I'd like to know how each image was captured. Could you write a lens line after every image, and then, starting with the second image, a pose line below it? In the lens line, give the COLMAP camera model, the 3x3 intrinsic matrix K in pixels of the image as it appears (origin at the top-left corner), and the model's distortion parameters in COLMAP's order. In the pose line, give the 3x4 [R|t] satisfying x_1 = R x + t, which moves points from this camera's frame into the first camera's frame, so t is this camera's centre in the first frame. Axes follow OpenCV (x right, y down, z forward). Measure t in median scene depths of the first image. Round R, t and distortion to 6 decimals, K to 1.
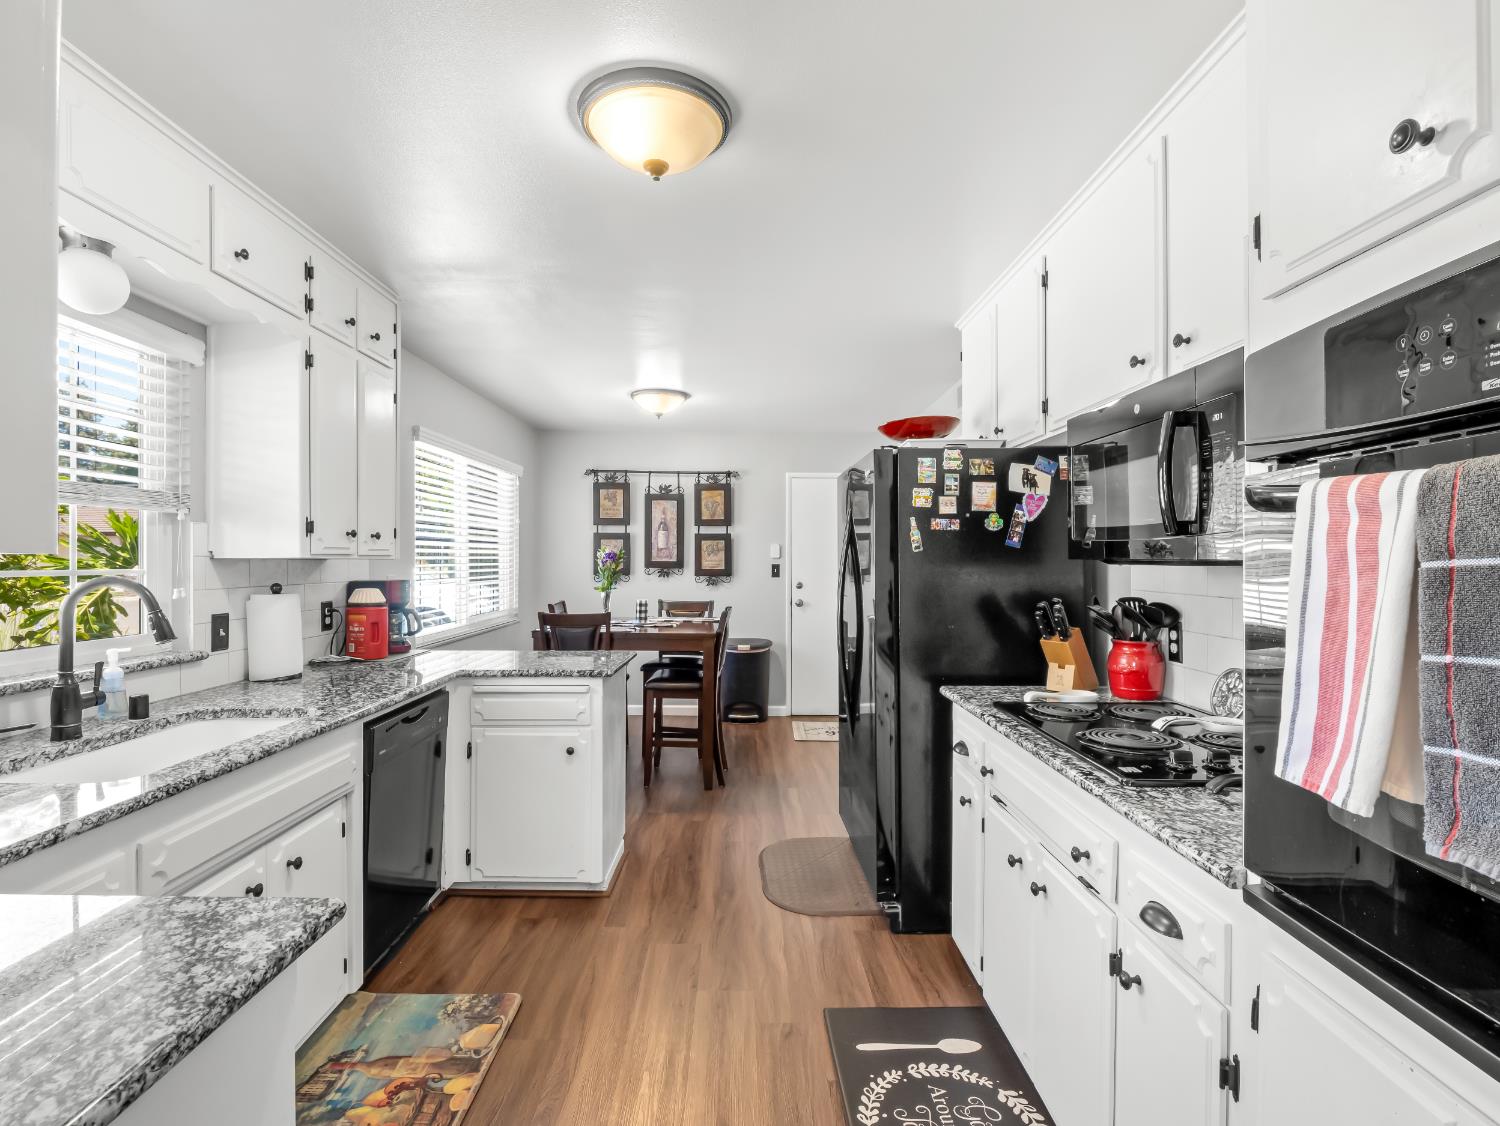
lens RADIAL K [[731.5, 0, 751.0], [0, 731.5, 539.1], [0, 0, 1]] dist [-0.017586, -0.000041]
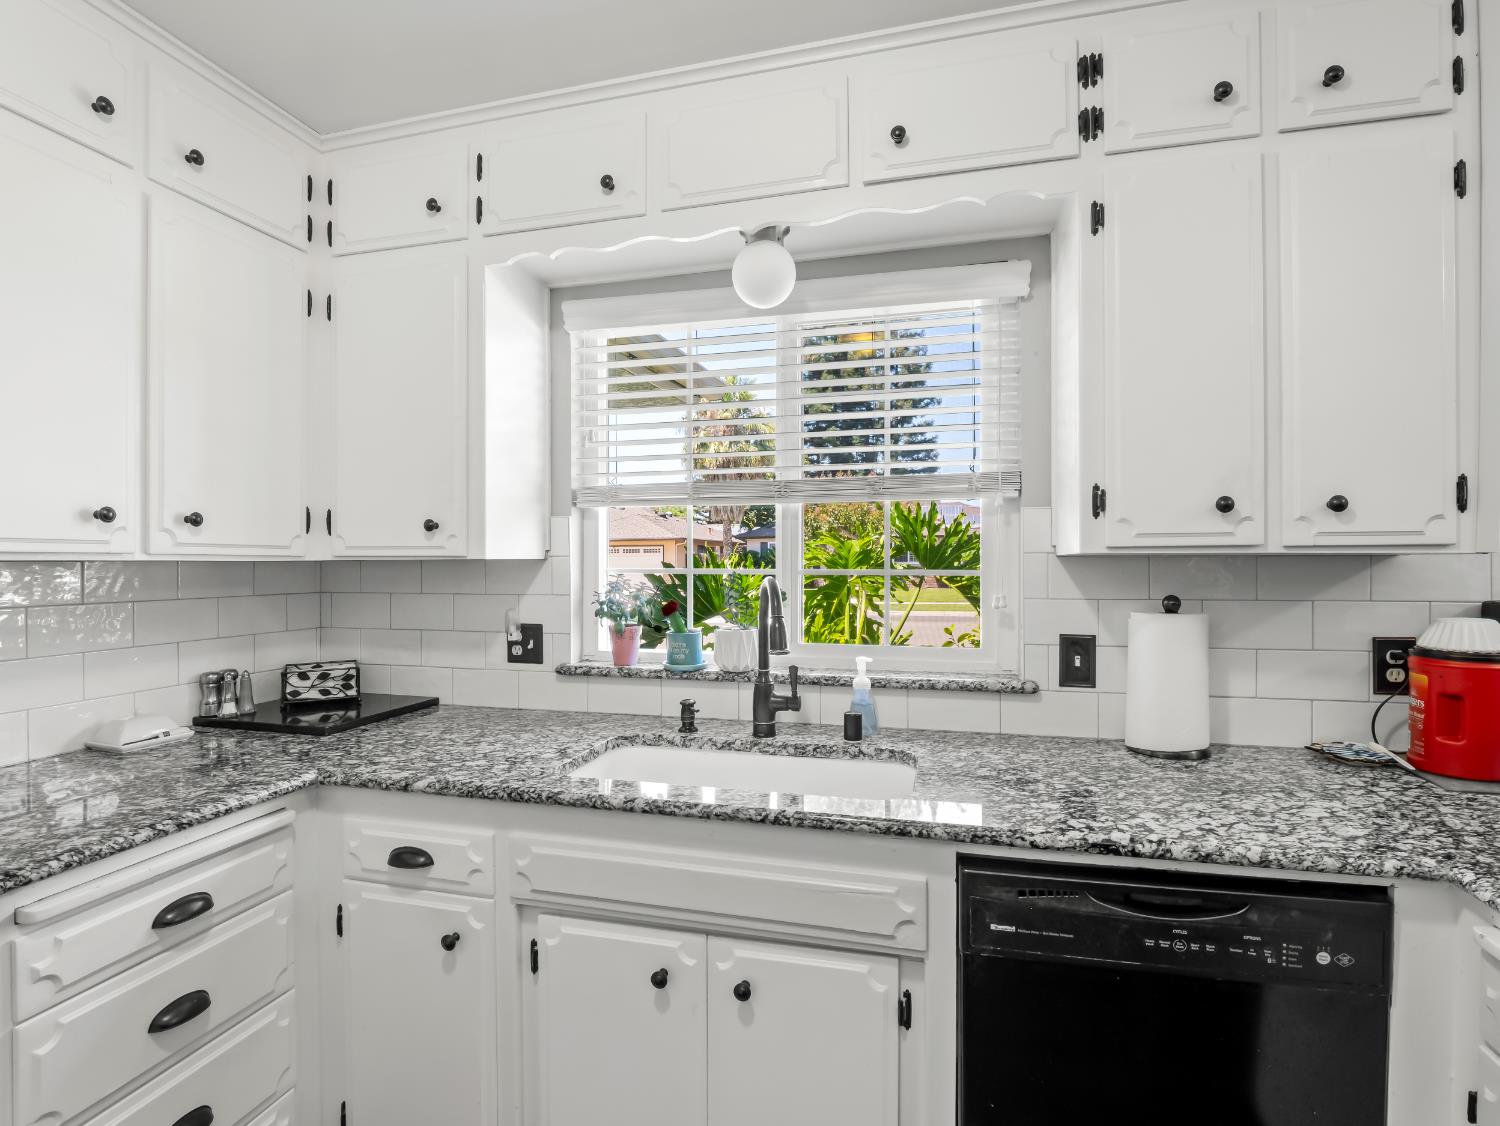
lens RADIAL K [[751.3, 0, 750.0], [0, 751.3, 563.0], [0, 0, 1]] dist [-0.015576, -0.000860]
pose [[-0.262073, 0.002247, -0.965045, 0.054771], [0.030027, 0.999532, -0.005827, 0.032417], [0.964581, -0.030504, -0.262018, 1.001628]]
